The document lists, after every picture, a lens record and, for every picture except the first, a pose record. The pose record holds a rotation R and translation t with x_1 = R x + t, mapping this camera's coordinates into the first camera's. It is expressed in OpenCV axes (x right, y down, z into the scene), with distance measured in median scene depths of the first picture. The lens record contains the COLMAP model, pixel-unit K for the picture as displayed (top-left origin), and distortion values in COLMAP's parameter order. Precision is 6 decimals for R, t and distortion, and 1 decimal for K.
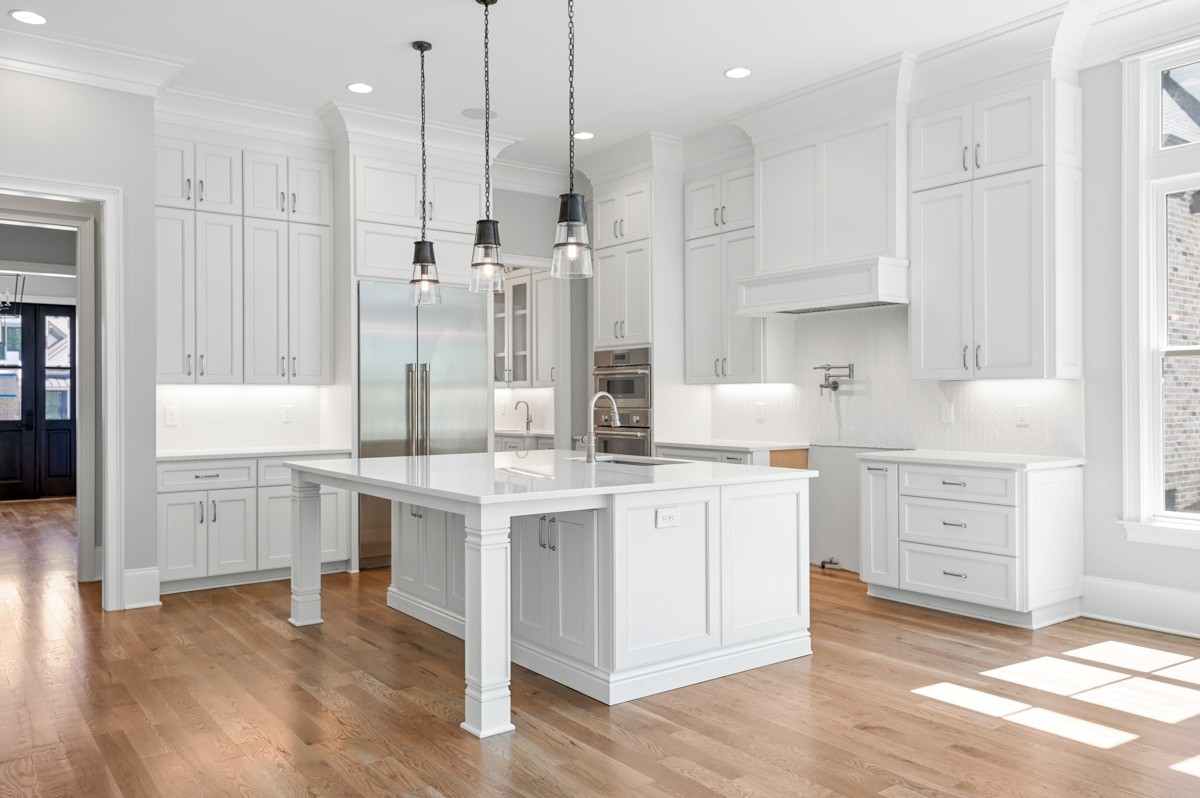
lens RADIAL K [[912.6, 0, 597.2], [0, 912.6, 389.8], [0, 0, 1]] dist [0.023992, -0.001032]
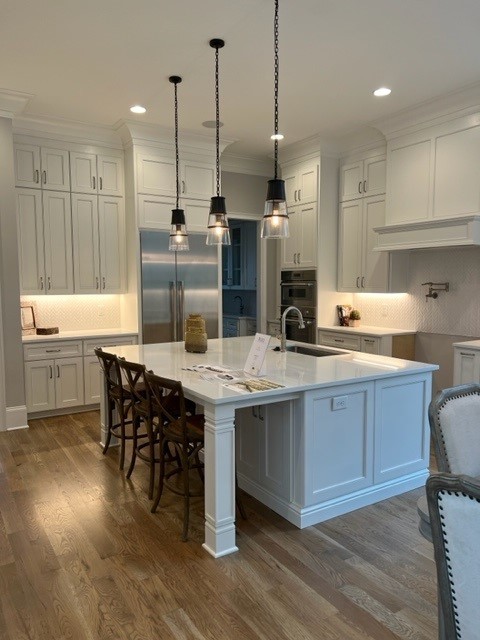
lens RADIAL K [[480.7, 0, 236.6], [0, 480.7, 320.4], [0, 0, 1]] dist [0.045846, -0.051676]
pose [[0.996843, 0.007222, -0.079073, -0.020006], [0.000210, 0.995612, 0.093573, -0.046144], [0.079402, -0.093294, 0.992467, 0.153510]]
